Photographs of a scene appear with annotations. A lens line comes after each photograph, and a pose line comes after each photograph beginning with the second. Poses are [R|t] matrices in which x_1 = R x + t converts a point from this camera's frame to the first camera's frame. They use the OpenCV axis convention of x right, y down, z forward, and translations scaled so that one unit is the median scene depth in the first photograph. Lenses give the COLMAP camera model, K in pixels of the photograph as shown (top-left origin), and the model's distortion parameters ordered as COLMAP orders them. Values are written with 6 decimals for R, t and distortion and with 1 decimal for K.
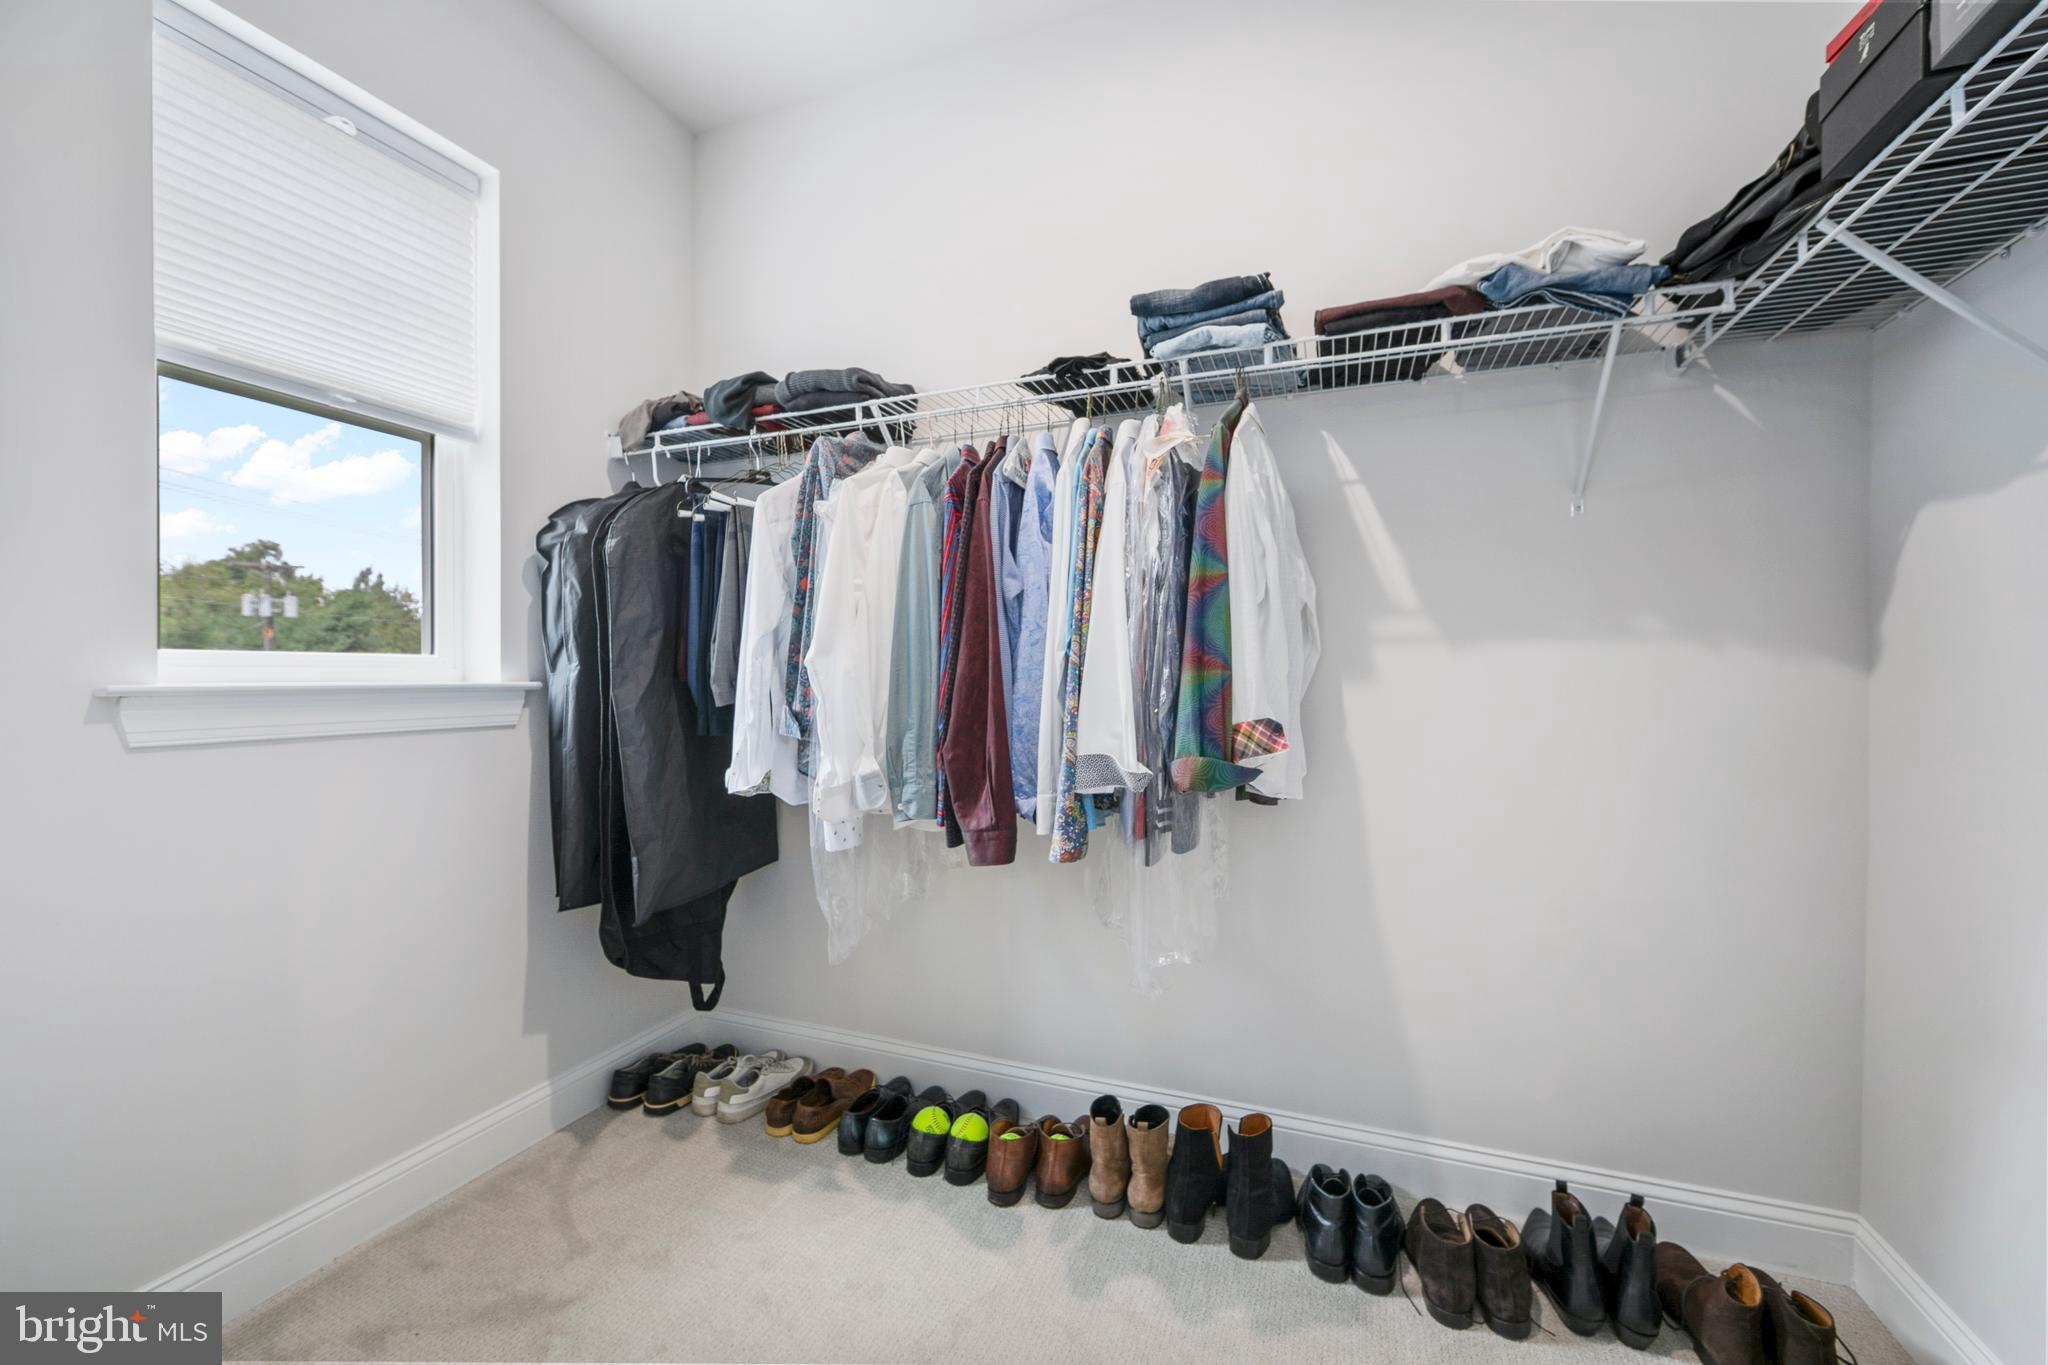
lens RADIAL K [[812.2, 0, 1028.2], [0, 812.2, 674.2], [0, 0, 1]] dist [-0.013028, 0.002553]
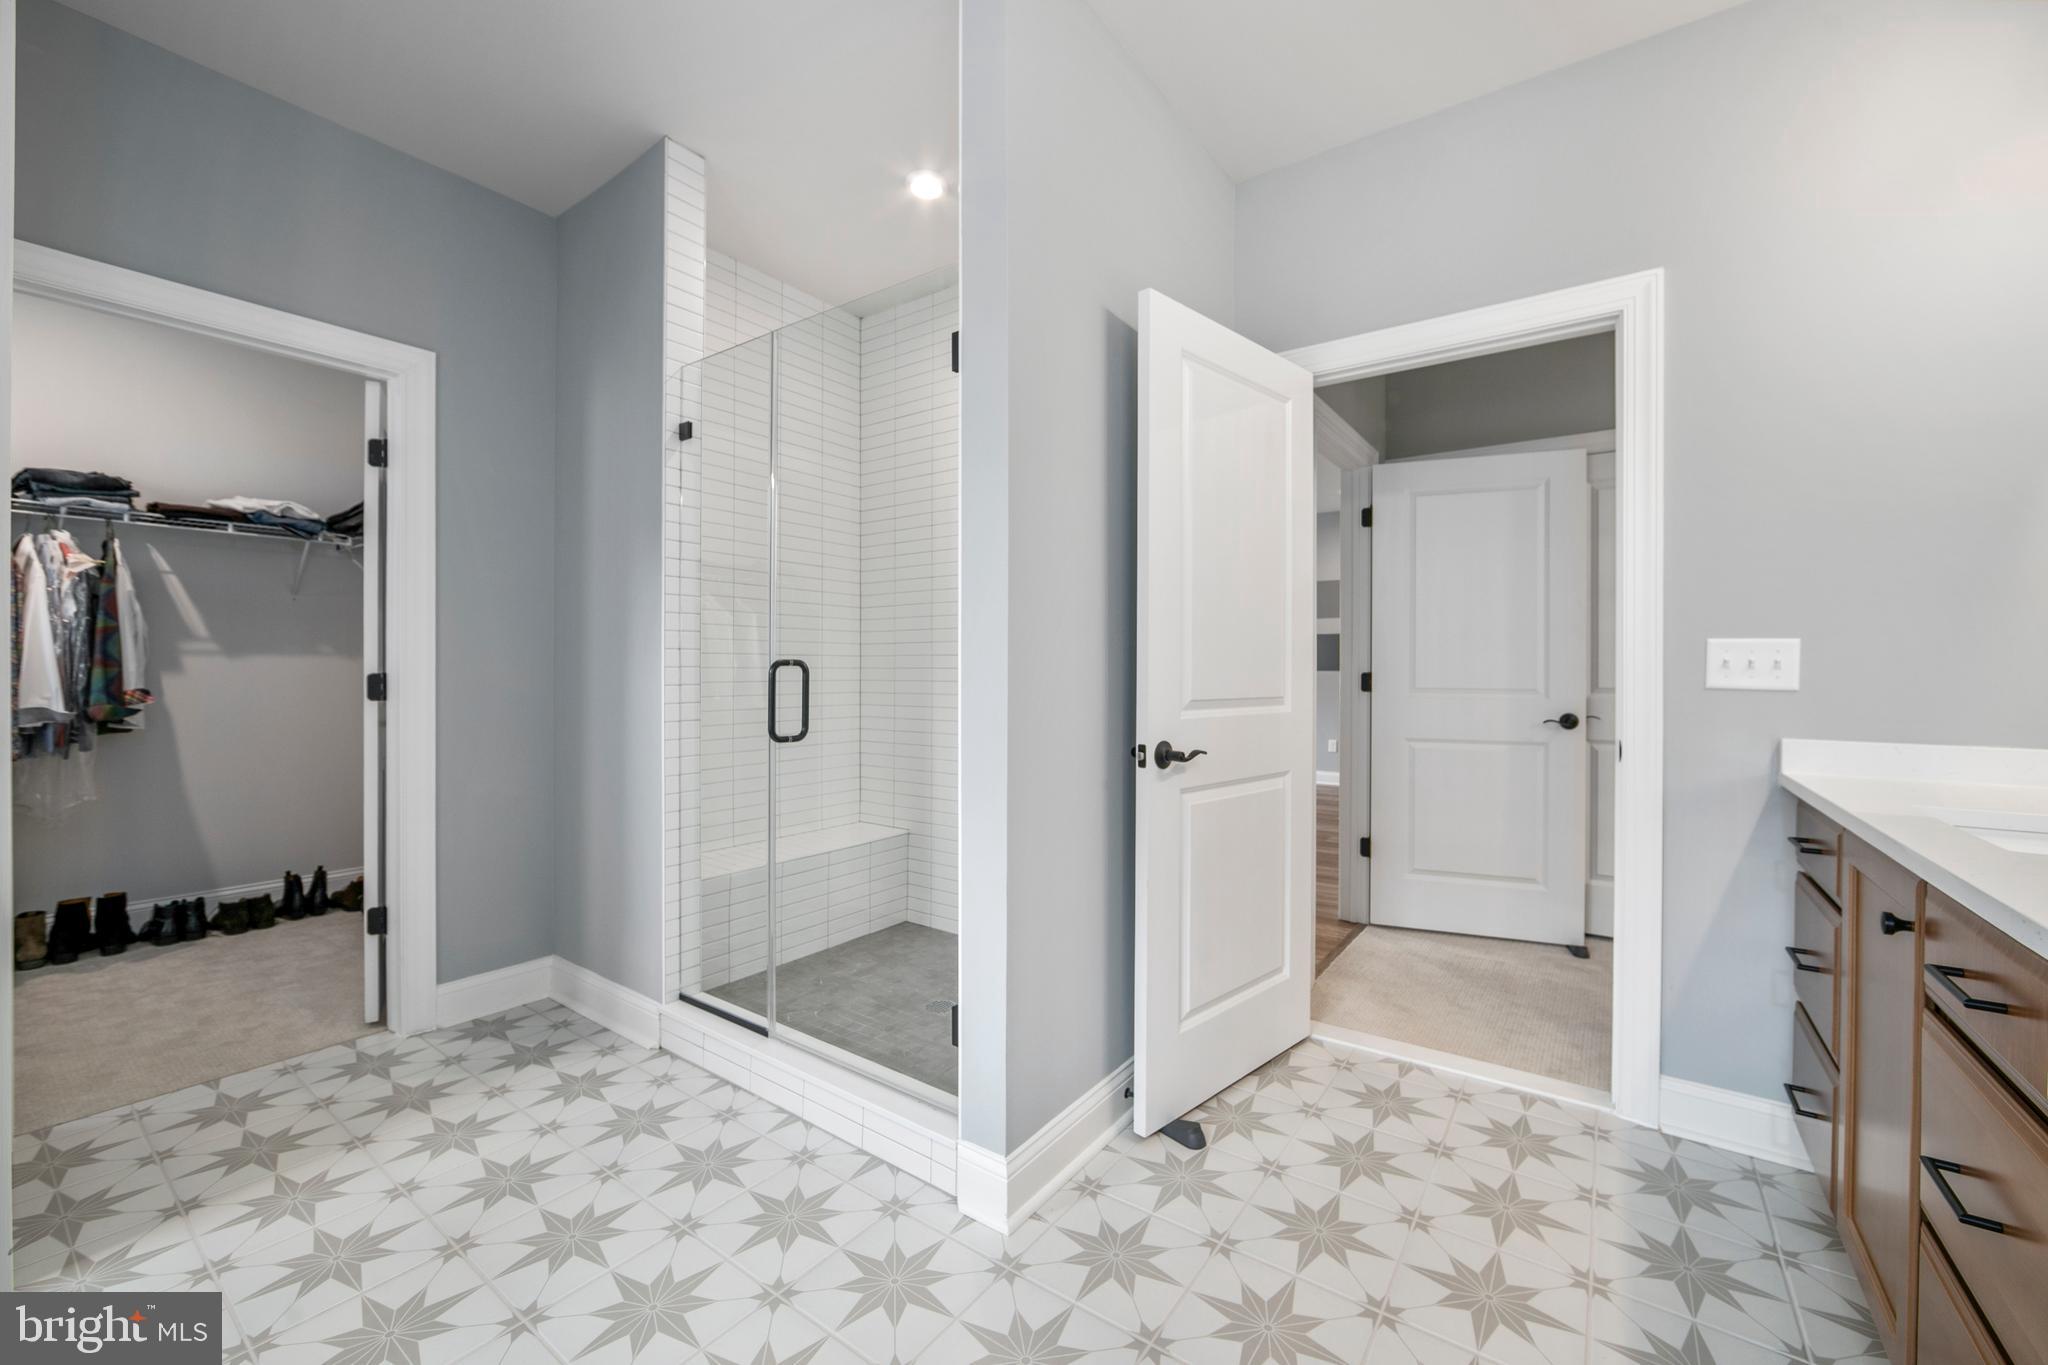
lens RADIAL K [[812.2, 0, 1028.2], [0, 812.2, 674.2], [0, 0, 1]] dist [-0.013028, 0.002553]
pose [[0.259211, -0.006374, 0.965800, -1.214366], [0.000539, 0.999979, 0.006455, 0.000810], [-0.965821, -0.001153, 0.259209, -1.967549]]
